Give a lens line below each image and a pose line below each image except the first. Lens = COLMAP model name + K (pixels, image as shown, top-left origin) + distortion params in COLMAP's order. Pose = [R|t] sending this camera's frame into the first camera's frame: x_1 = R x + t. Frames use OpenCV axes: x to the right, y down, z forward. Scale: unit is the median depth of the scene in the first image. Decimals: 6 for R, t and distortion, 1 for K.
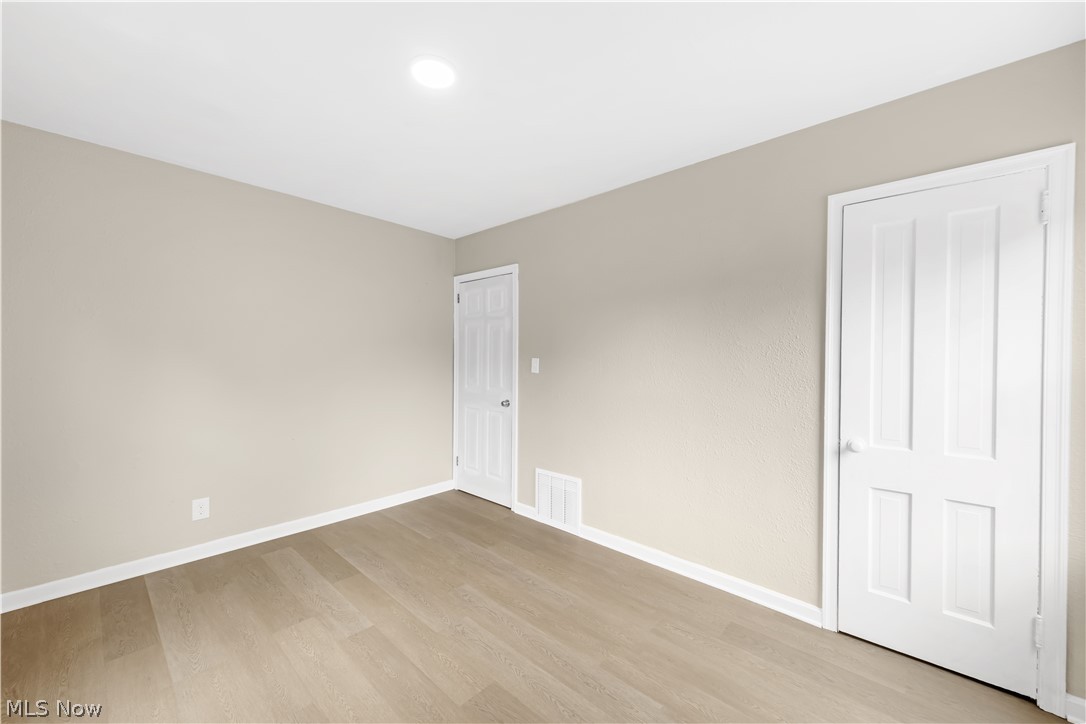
lens RADIAL K [[386.3, 0, 539.8], [0, 386.3, 359.7], [0, 0, 1]] dist [0.001011, -0.000096]
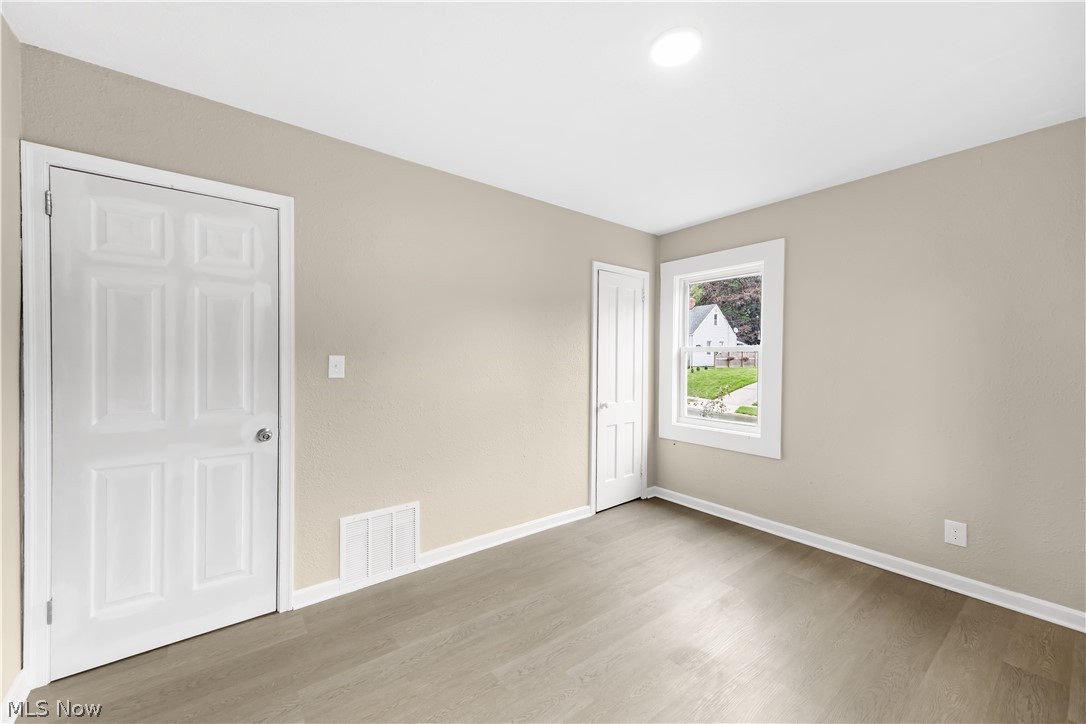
lens RADIAL K [[386.3, 0, 539.8], [0, 386.3, 359.7], [0, 0, 1]] dist [0.001011, -0.000096]
pose [[0.233802, -0.012629, 0.972202, -0.608751], [-0.003518, 0.999898, 0.013835, -0.007362], [-0.972278, -0.006655, 0.233734, 0.528893]]
